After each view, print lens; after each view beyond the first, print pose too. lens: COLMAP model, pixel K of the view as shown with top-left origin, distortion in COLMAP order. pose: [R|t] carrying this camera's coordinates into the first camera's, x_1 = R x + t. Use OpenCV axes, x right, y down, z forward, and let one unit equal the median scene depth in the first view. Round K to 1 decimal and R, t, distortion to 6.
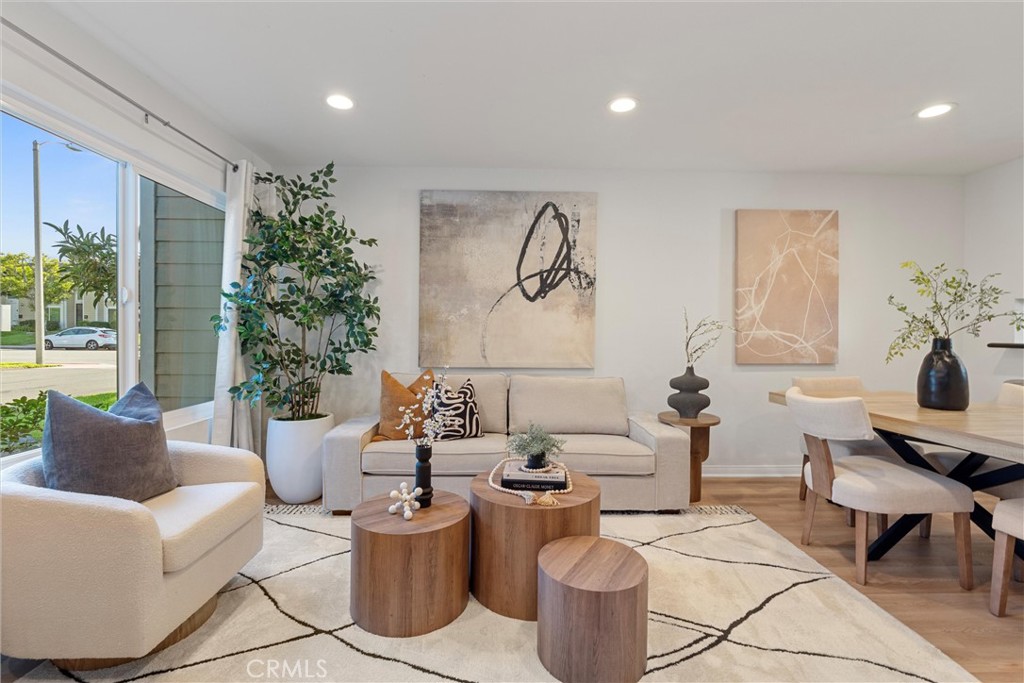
lens RADIAL K [[448.2, 0, 511.4], [0, 448.2, 338.8], [0, 0, 1]] dist [-0.006201, 0.000992]
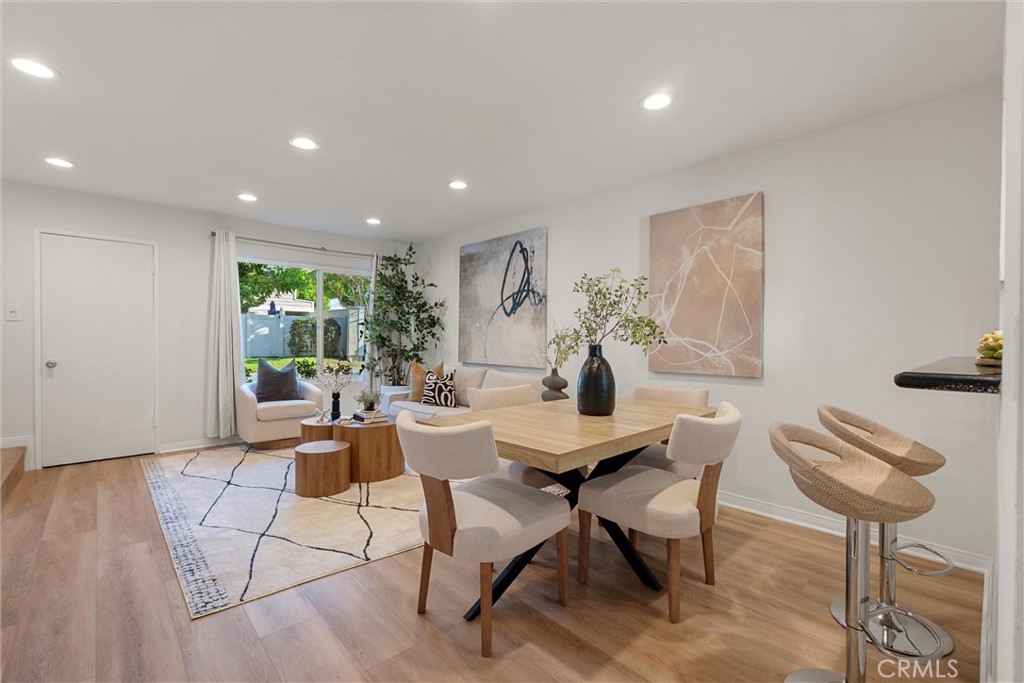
lens RADIAL K [[448.2, 0, 508.9], [0, 448.2, 341.0], [0, 0, 1]] dist [-0.006201, 0.000992]
pose [[0.662037, 0.002747, -0.749466, 1.054916], [-0.015214, 0.999836, -0.009774, 0.003420], [0.749317, 0.017873, 0.661970, 0.110766]]
